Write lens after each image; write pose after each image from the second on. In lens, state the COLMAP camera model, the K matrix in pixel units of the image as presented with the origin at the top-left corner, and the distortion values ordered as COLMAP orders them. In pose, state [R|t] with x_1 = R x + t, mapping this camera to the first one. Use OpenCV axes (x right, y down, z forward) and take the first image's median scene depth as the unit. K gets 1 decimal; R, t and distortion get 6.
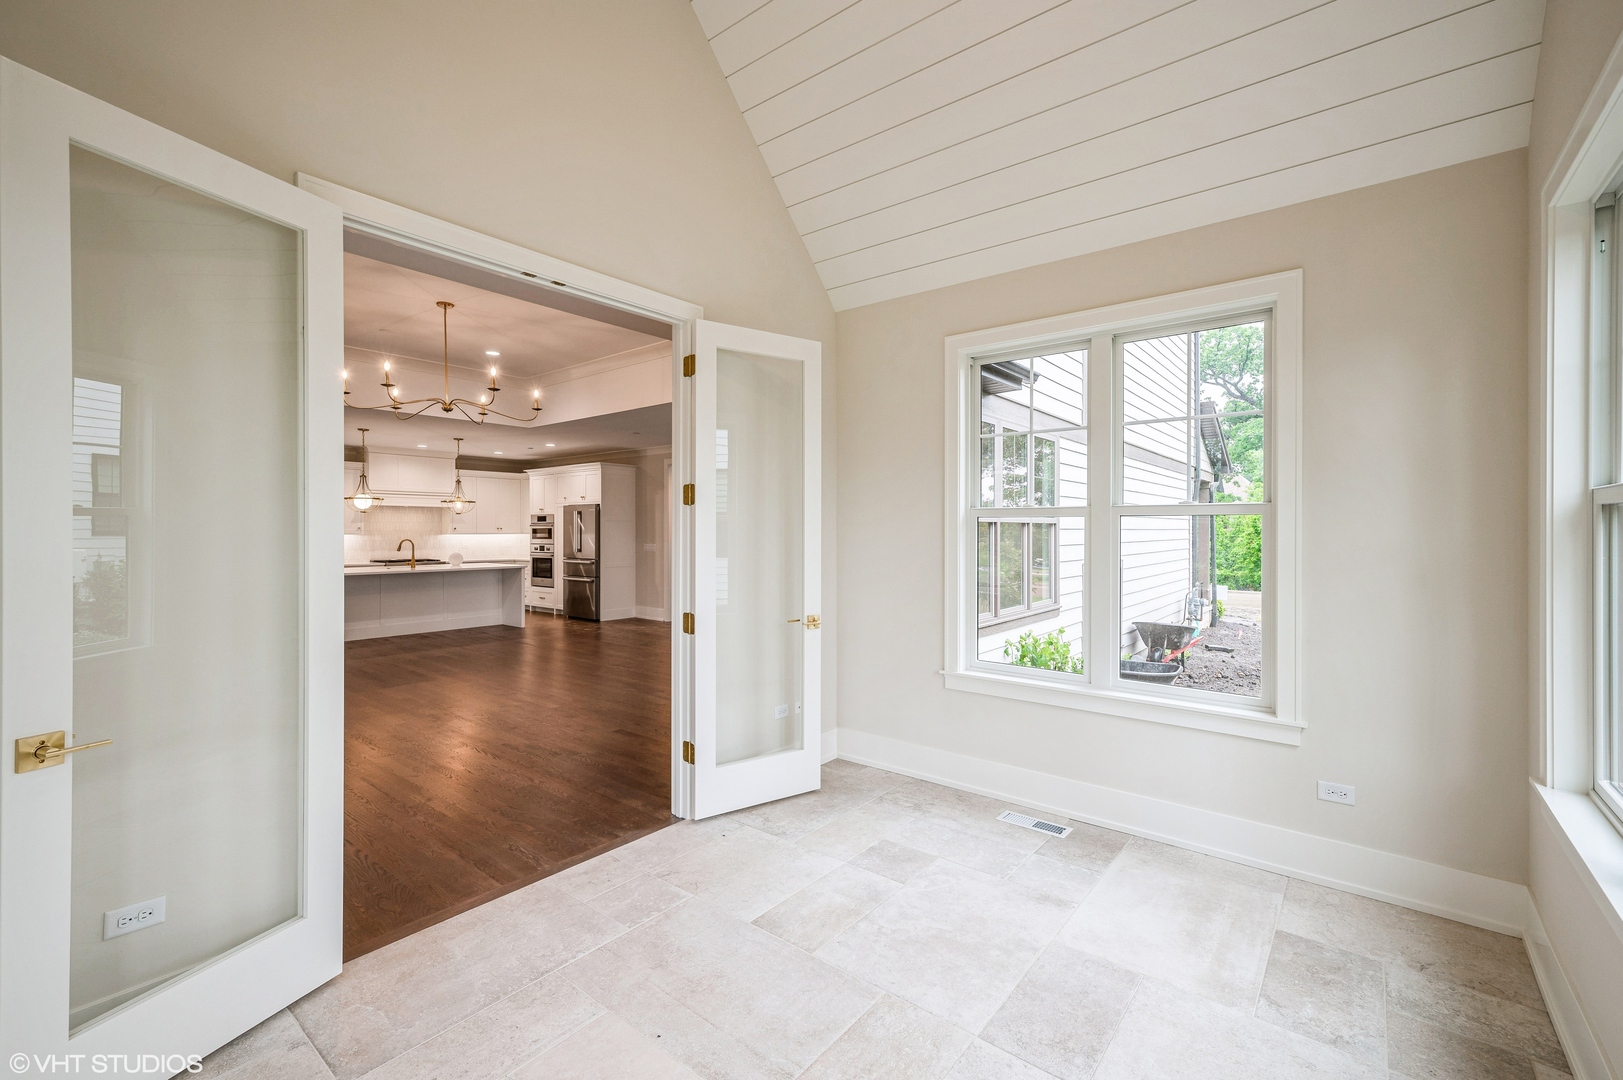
lens RADIAL K [[710.5, 0, 800.9], [0, 710.5, 531.7], [0, 0, 1]] dist [0.003565, 0.002750]
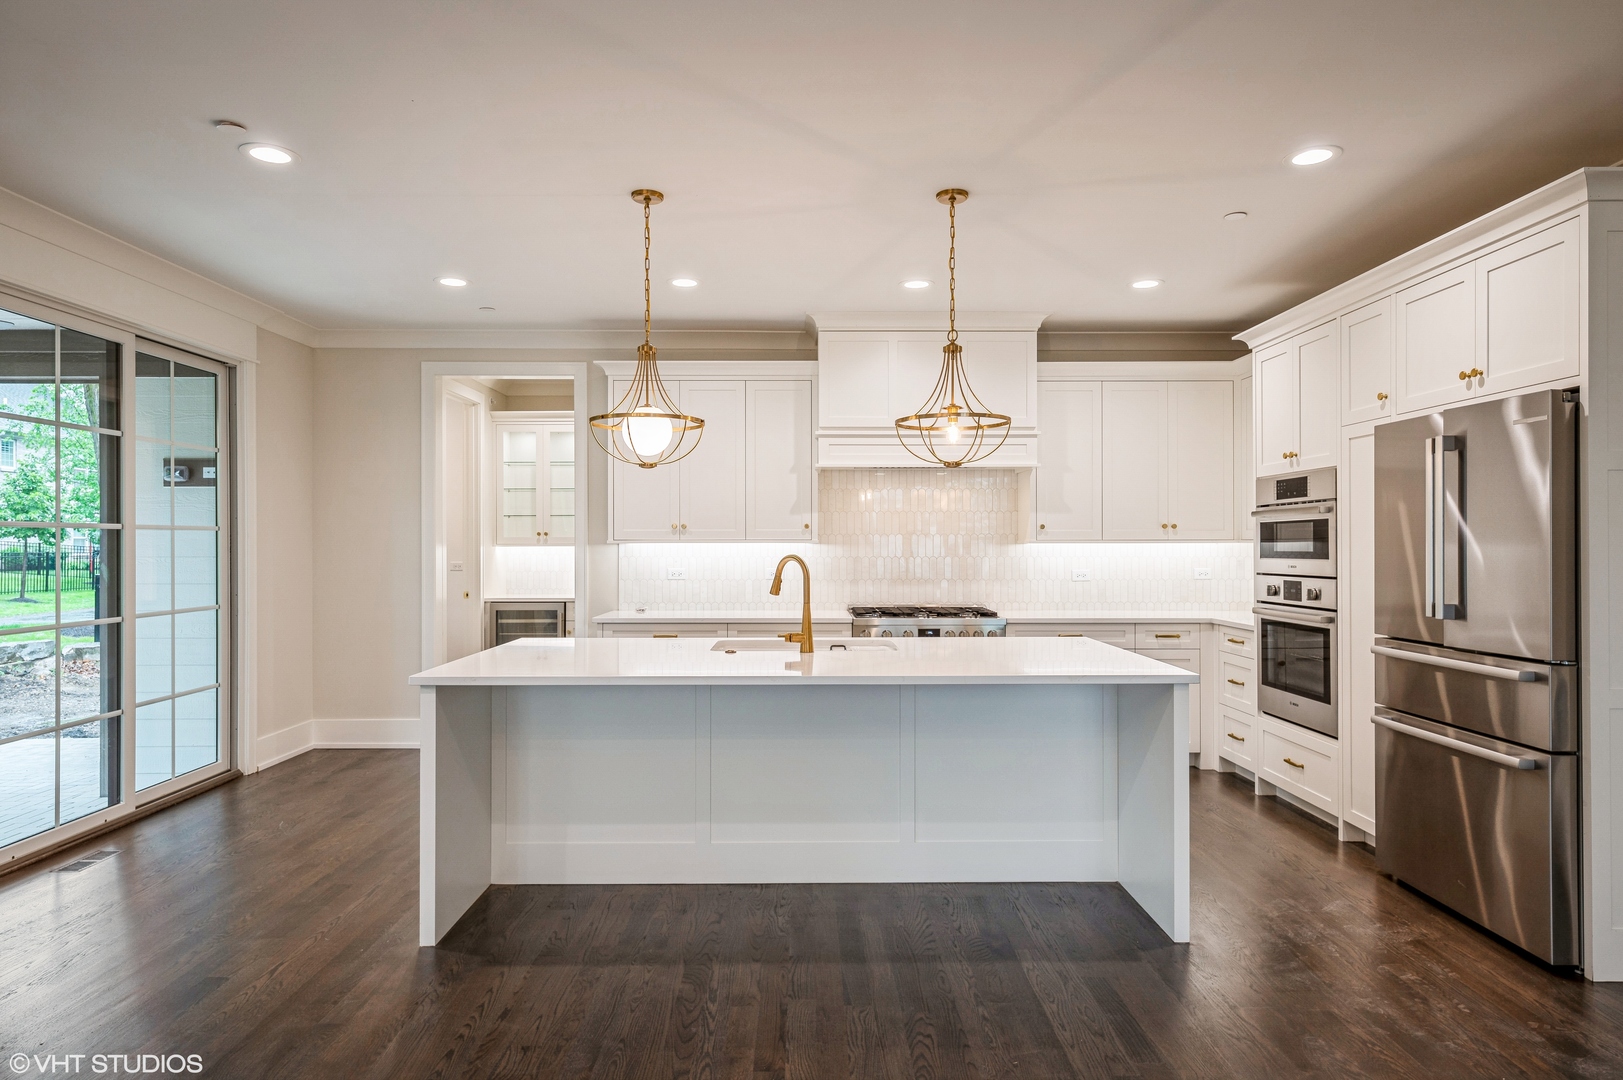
lens RADIAL K [[924.0, 0, 812.8], [0, 924.0, 541.6], [0, 0, 1]] dist [0.006175, 0.001150]
pose [[0.647479, -0.002994, -0.762077, -0.215820], [0.000548, 0.999994, -0.003462, 0.004965], [0.762083, 0.001824, 0.647477, 0.643378]]
